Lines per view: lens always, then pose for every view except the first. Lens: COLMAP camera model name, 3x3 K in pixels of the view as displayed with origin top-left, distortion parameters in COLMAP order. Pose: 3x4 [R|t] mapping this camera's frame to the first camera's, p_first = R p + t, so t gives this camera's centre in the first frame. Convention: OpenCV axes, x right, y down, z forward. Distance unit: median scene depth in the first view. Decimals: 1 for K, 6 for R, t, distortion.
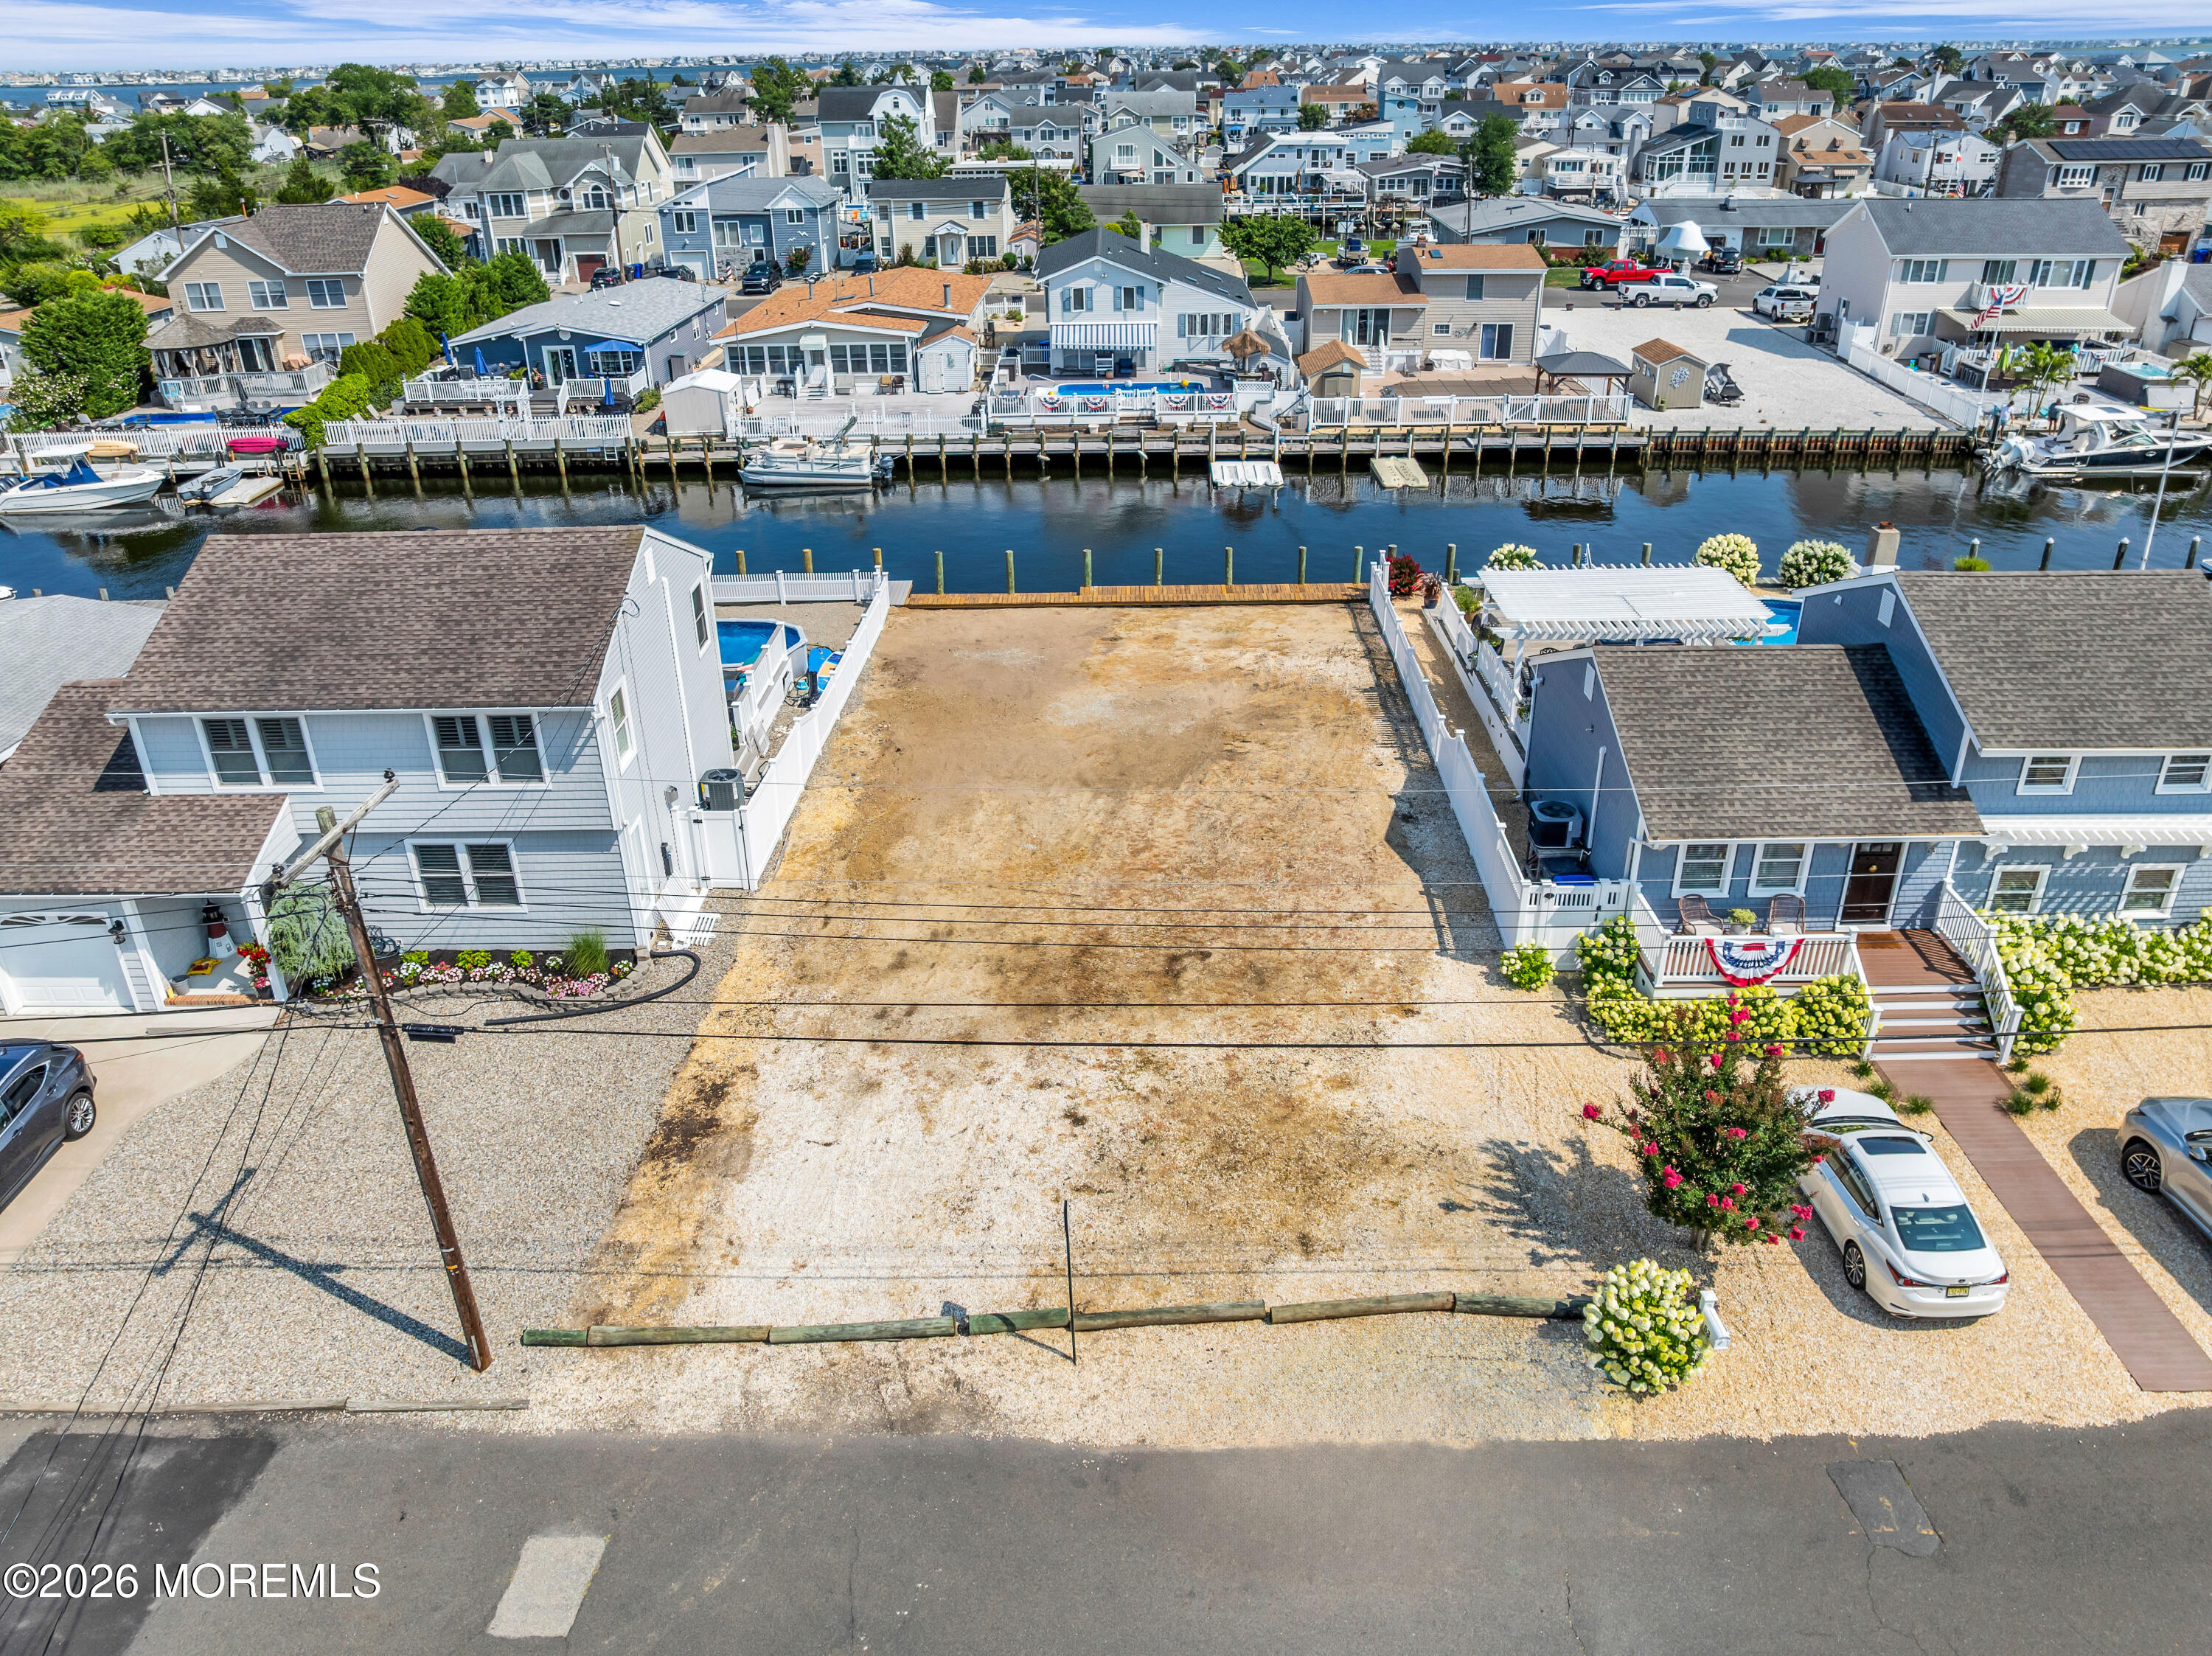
lens RADIAL K [[1577.6, 0, 1106.3], [0, 1577.6, 785.7], [0, 0, 1]] dist [-0.034326, -0.003503]
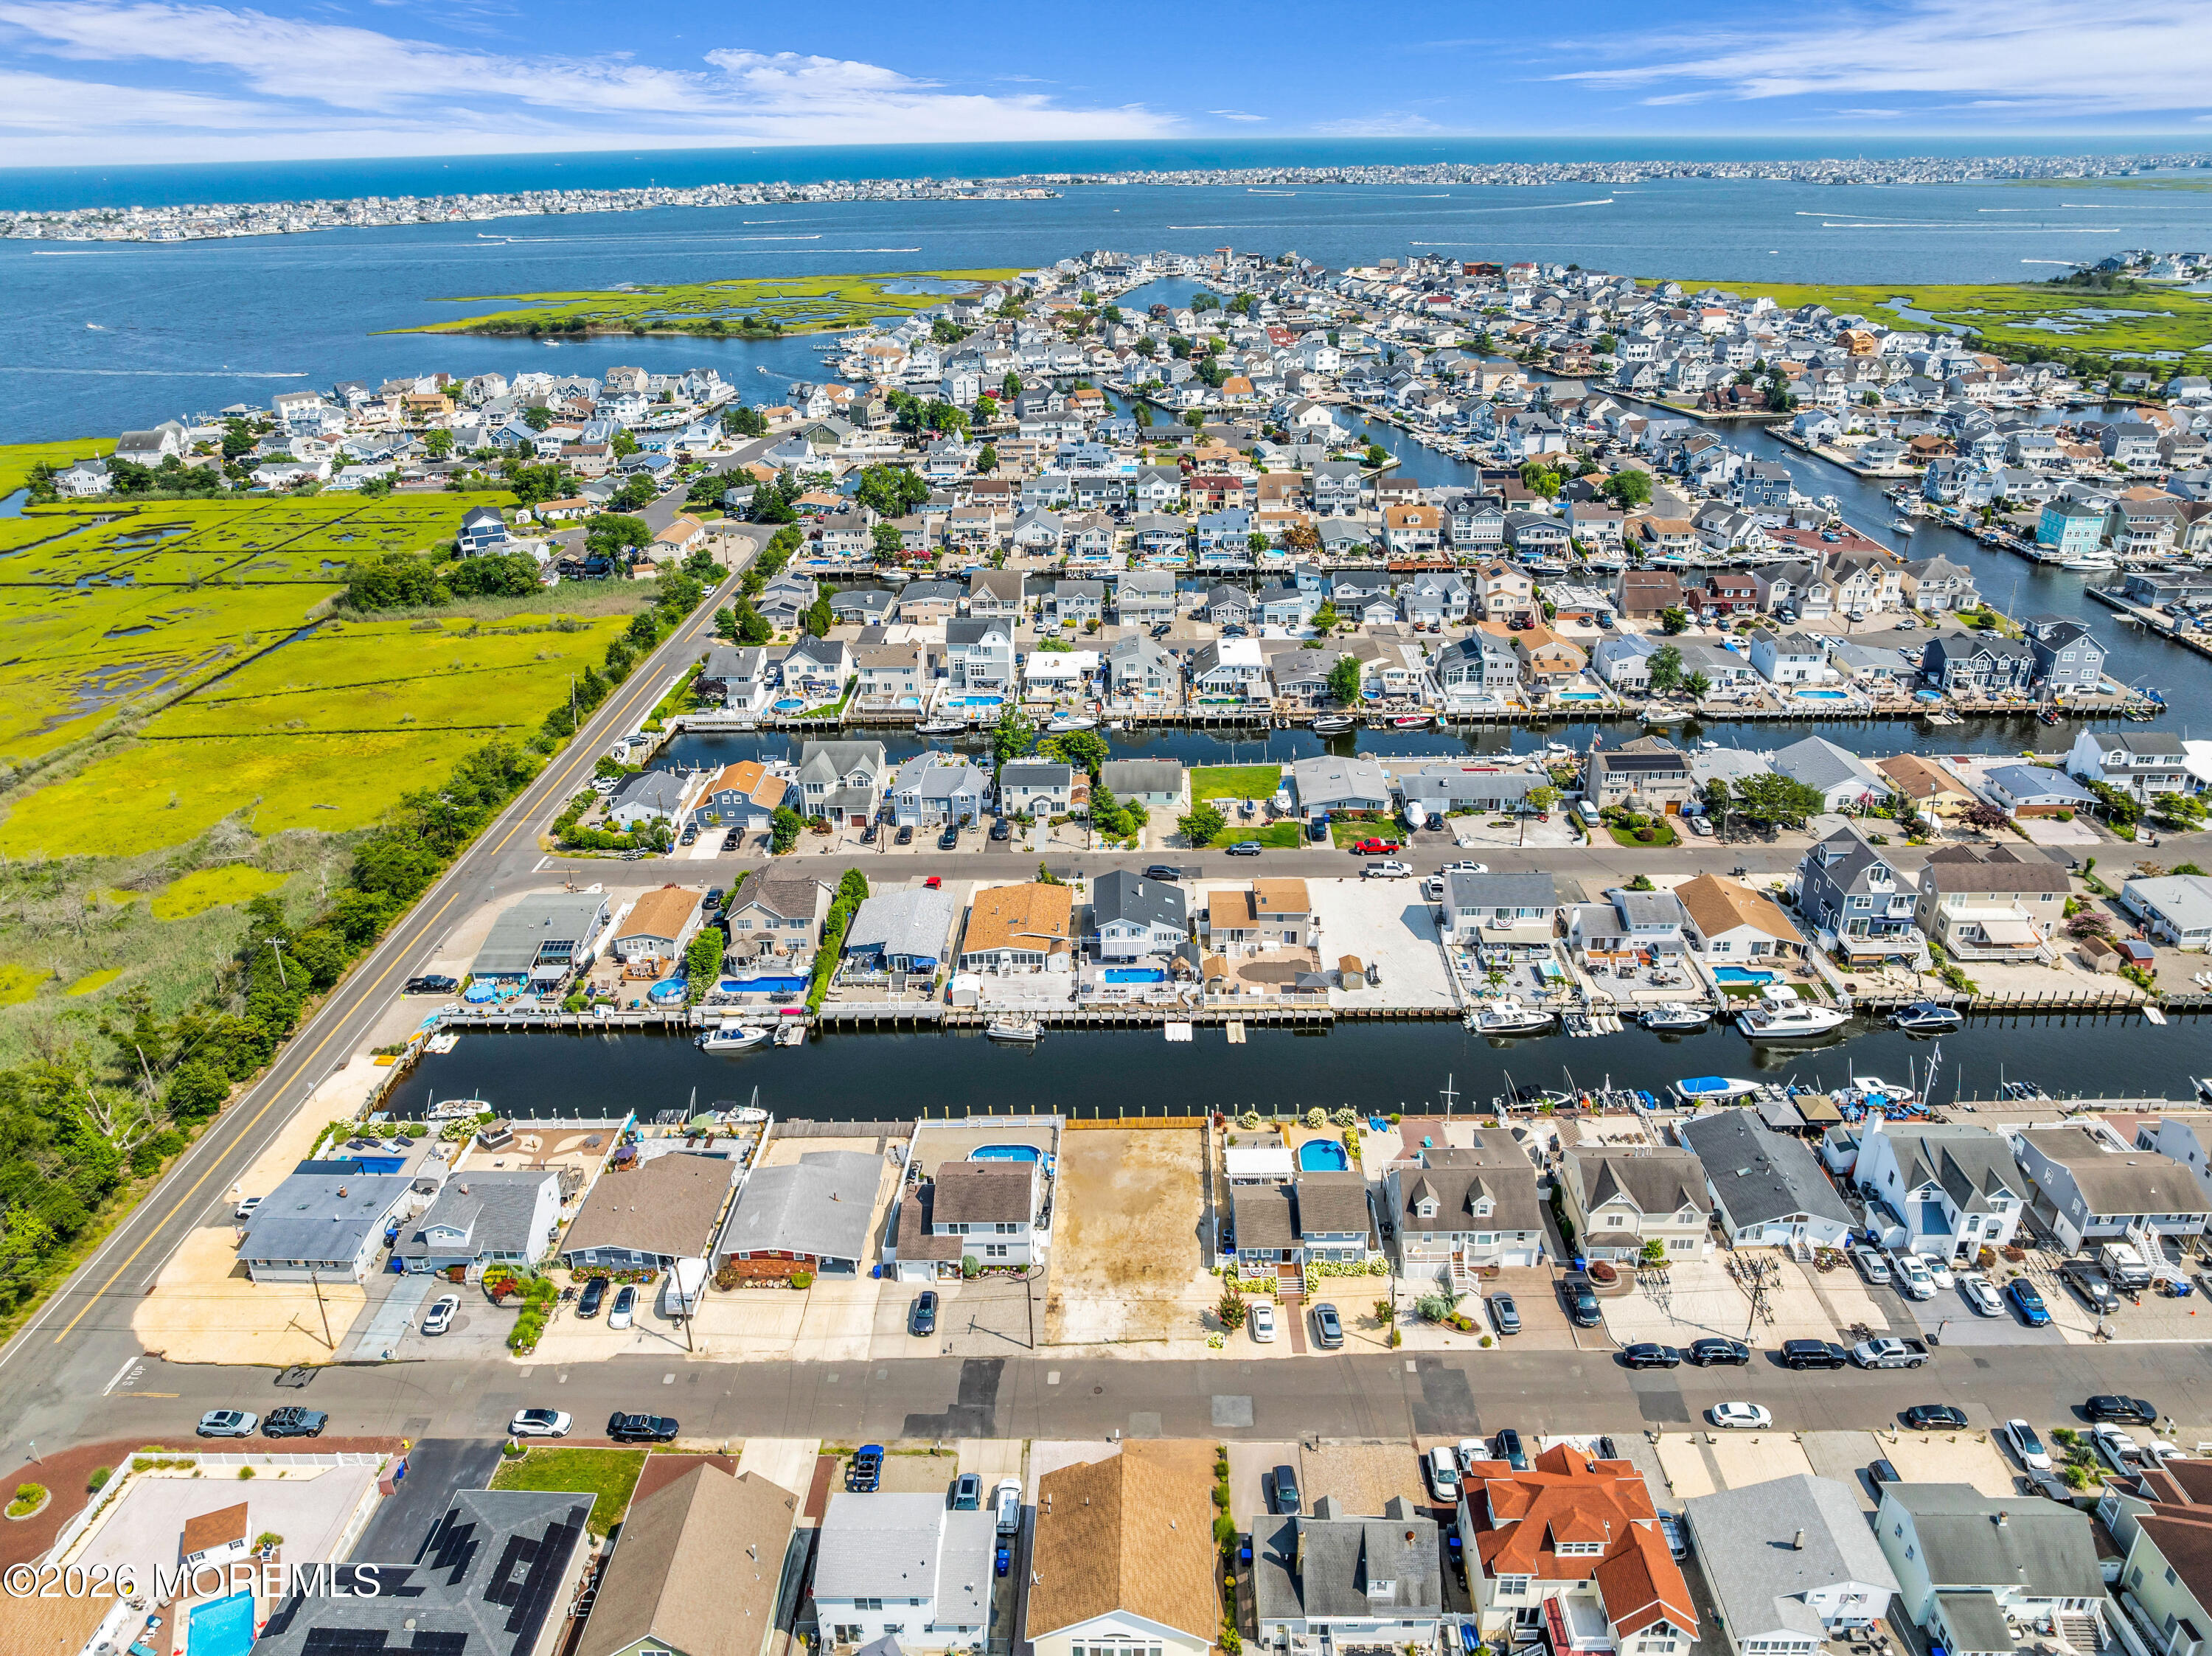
lens RADIAL K [[1555.4, 0, 1106.0], [0, 1555.4, 828.0], [0, 0, 1]] dist [-0.027052, -0.010517]
pose [[0.999999, 0.000404, -0.001471, -0.057996], [-0.000431, 0.999827, -0.018603, -0.991508], [0.001464, 0.018603, 0.999826, -3.255045]]
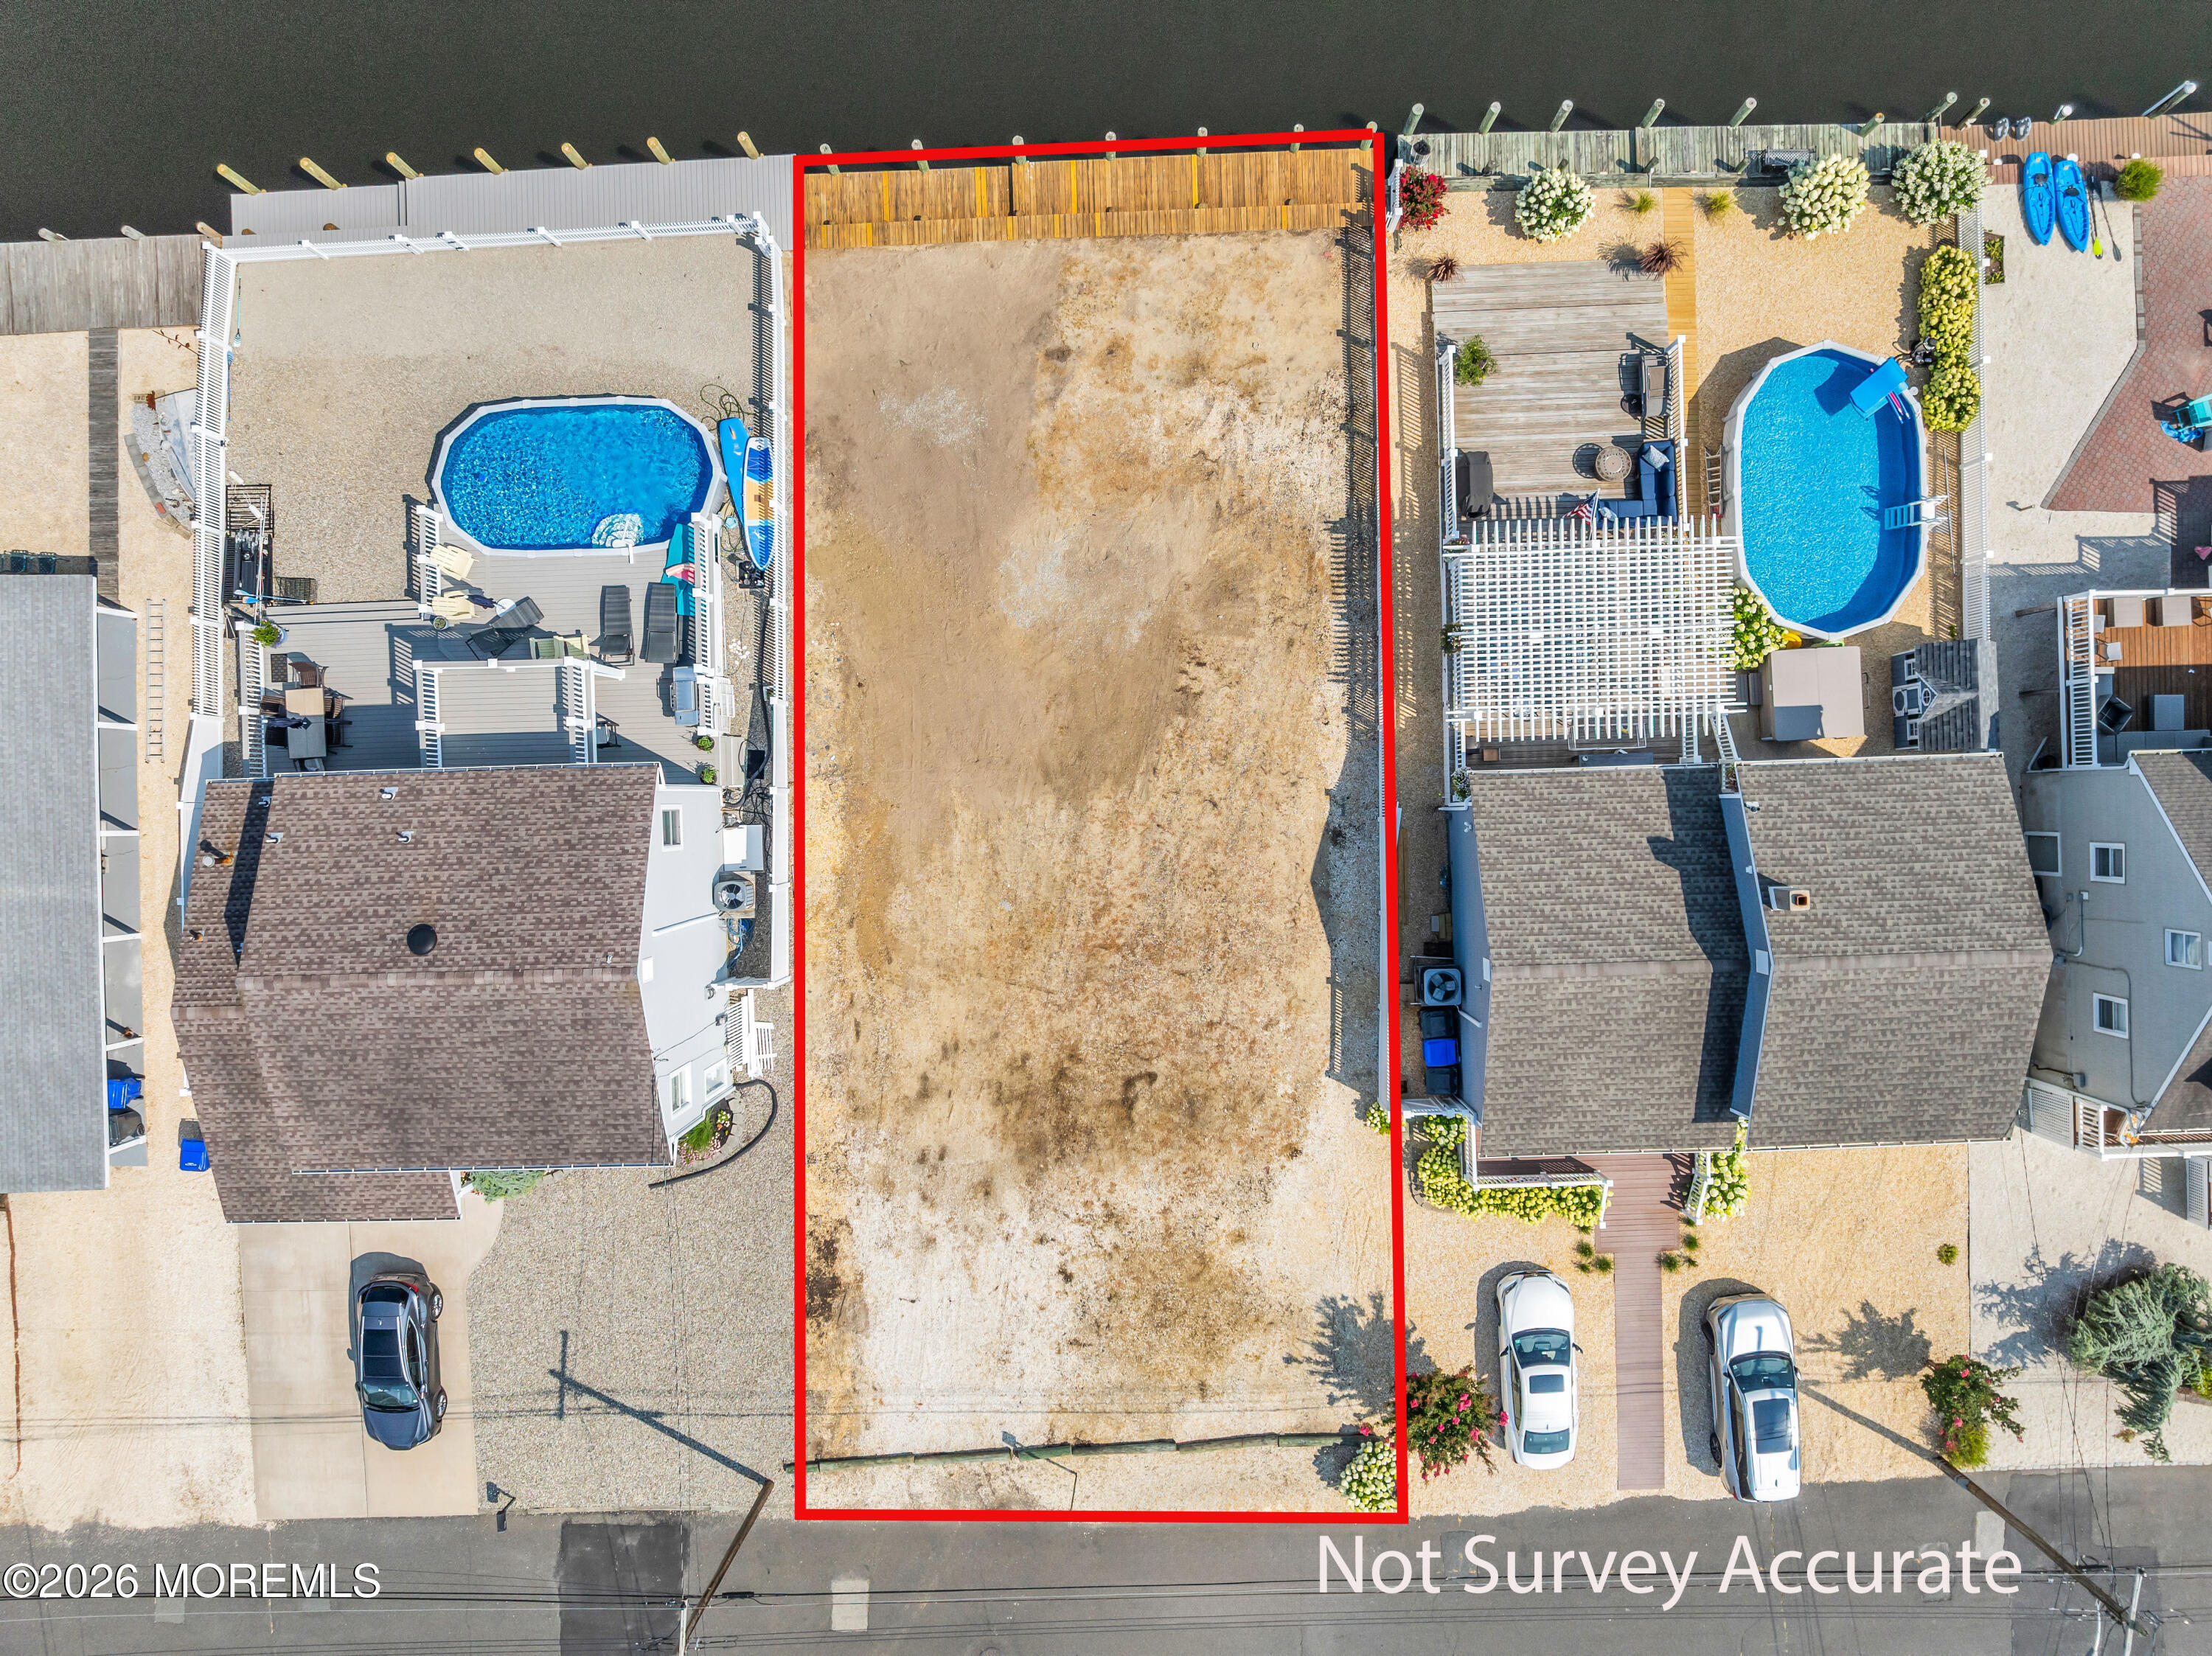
lens RADIAL K [[1552.6, 0, 1106.0], [0, 1552.6, 828.0], [0, 0, 1]] dist [-0.035984, -0.000424]
pose [[0.999326, -0.036055, -0.006887, 0.035874], [0.021343, 0.418087, 0.908156, -1.042108], [-0.029864, -0.907691, 0.418574, 0.572548]]
